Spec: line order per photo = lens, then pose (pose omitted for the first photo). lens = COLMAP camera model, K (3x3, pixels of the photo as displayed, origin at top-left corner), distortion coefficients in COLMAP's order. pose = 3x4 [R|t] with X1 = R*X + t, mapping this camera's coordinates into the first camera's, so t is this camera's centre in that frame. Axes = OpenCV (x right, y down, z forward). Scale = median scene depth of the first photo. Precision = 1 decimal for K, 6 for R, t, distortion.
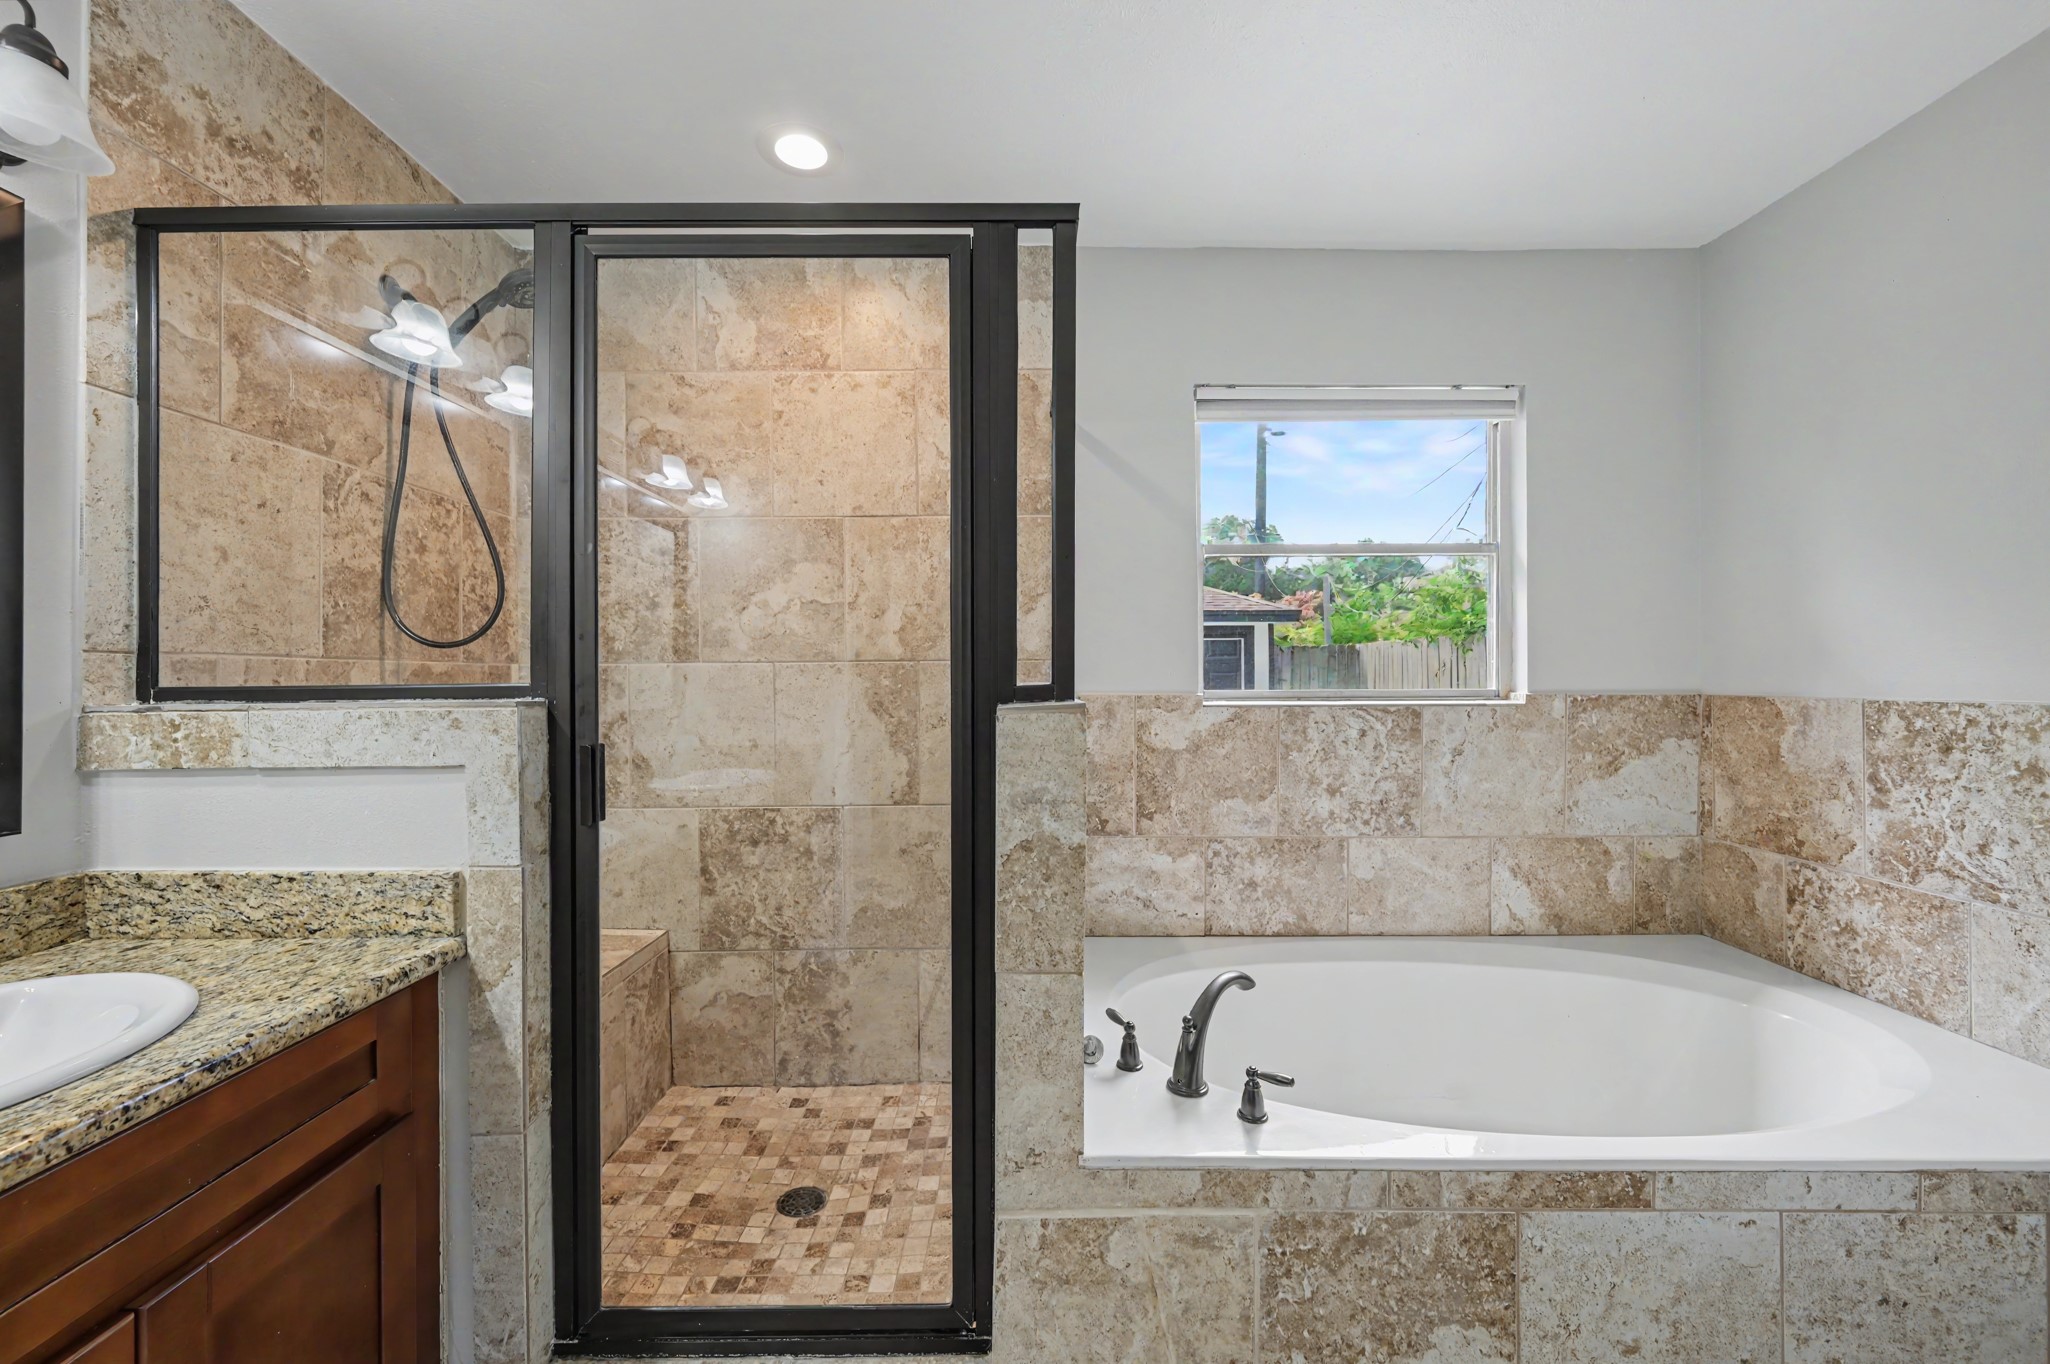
lens RADIAL K [[817.9, 0, 1025.3], [0, 817.9, 679.5], [0, 0, 1]] dist [-0.001437, -0.000251]
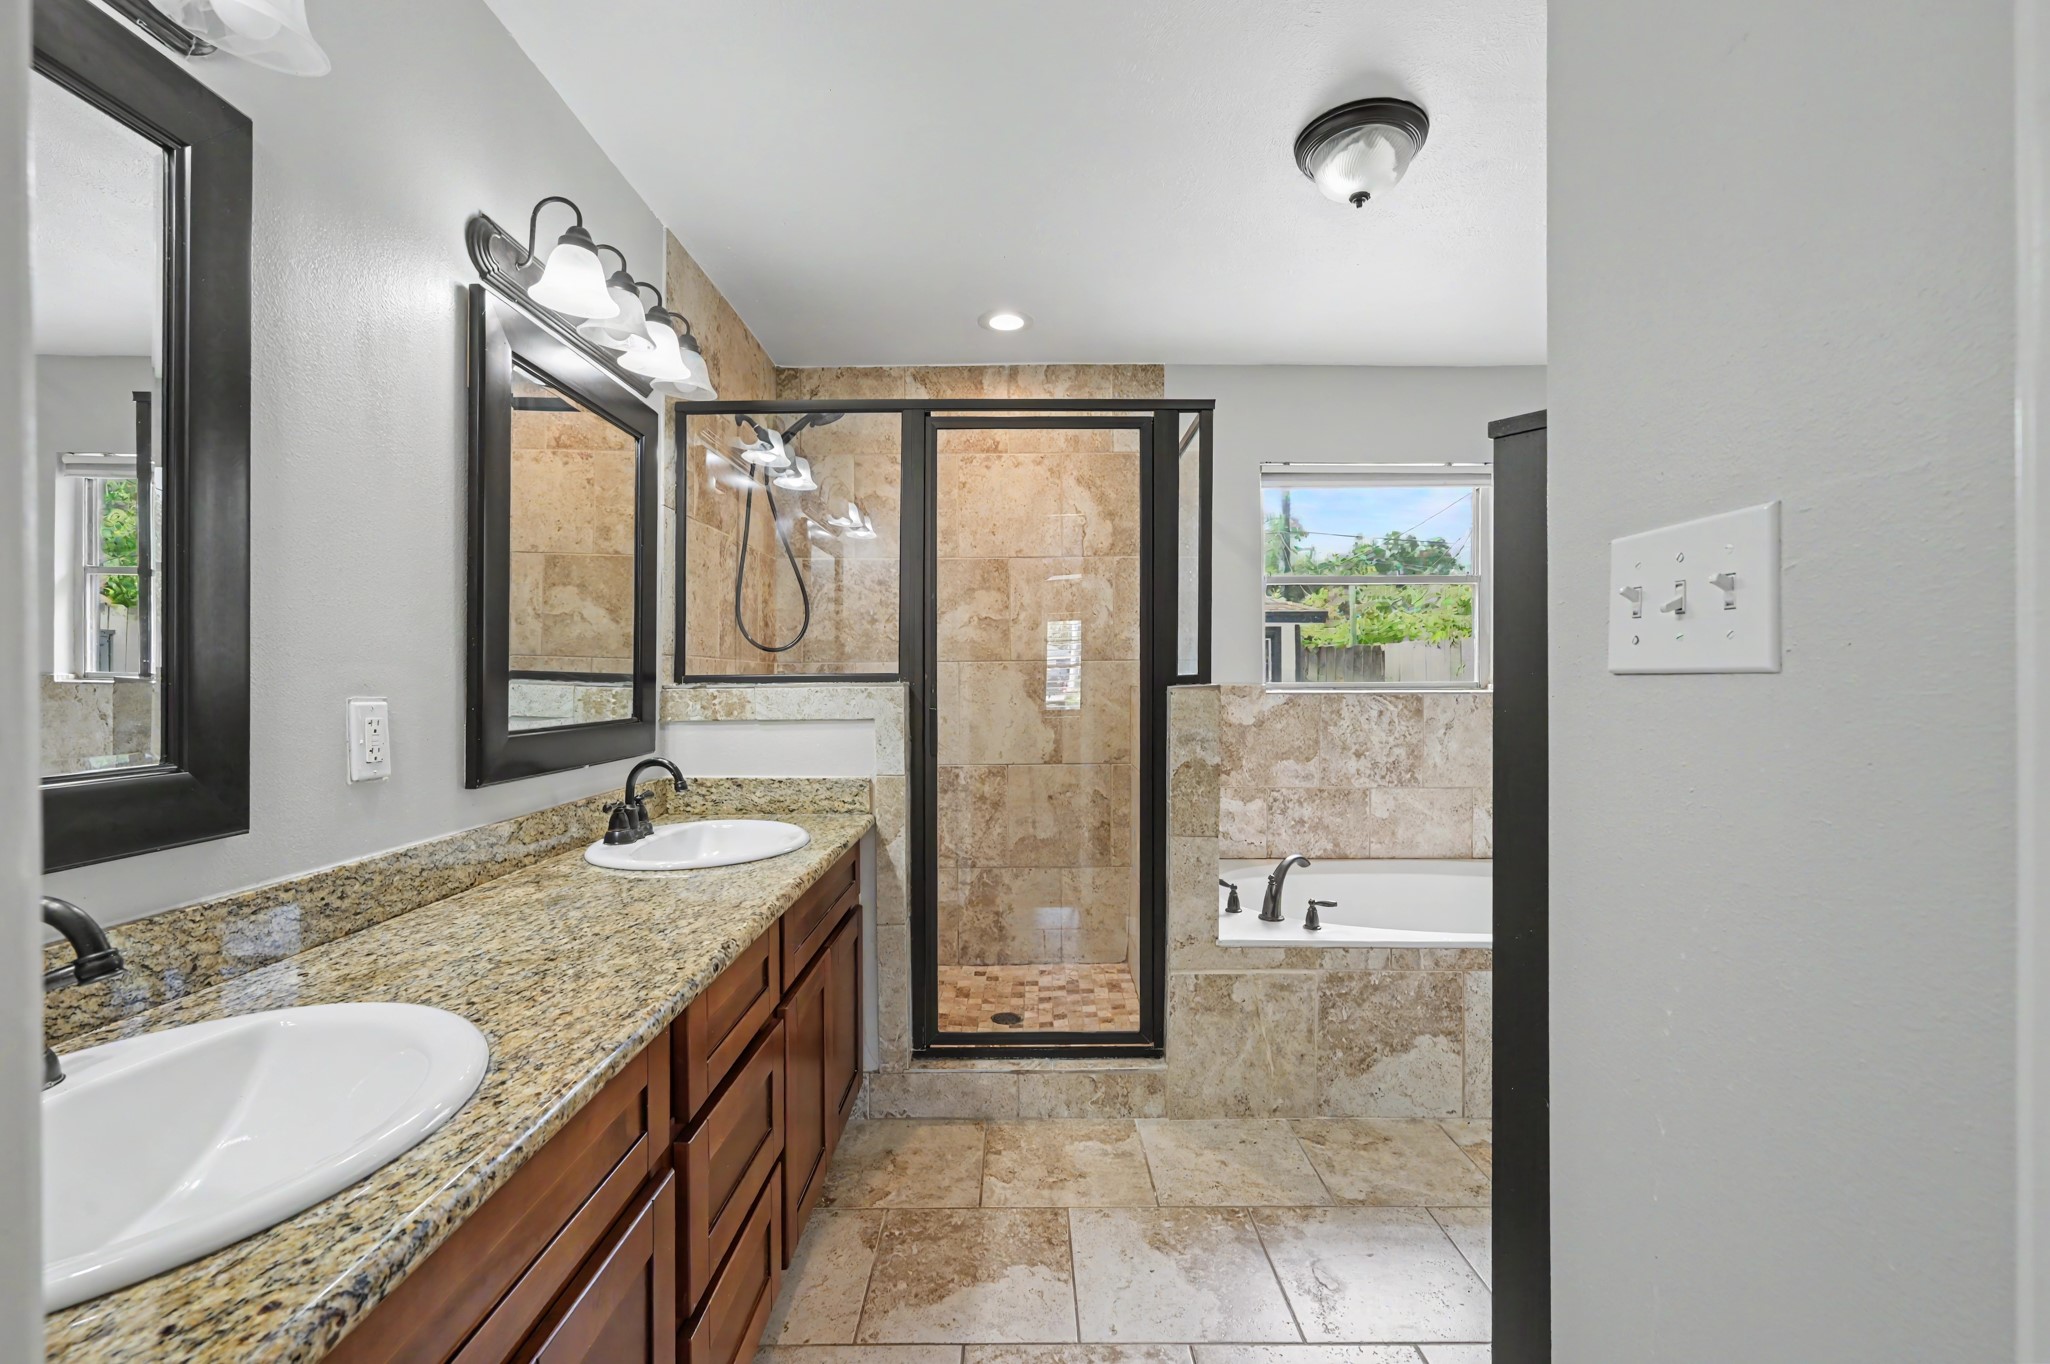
lens RADIAL K [[871.8, 0, 1025.5], [0, 871.8, 684.2], [0, 0, 1]] dist [-0.003613, 0.000305]
pose [[0.999987, 0.000986, -0.004937, -0.250071], [-0.000970, 0.999994, 0.003292, 0.016404], [0.004940, -0.003287, 0.999982, -0.657692]]
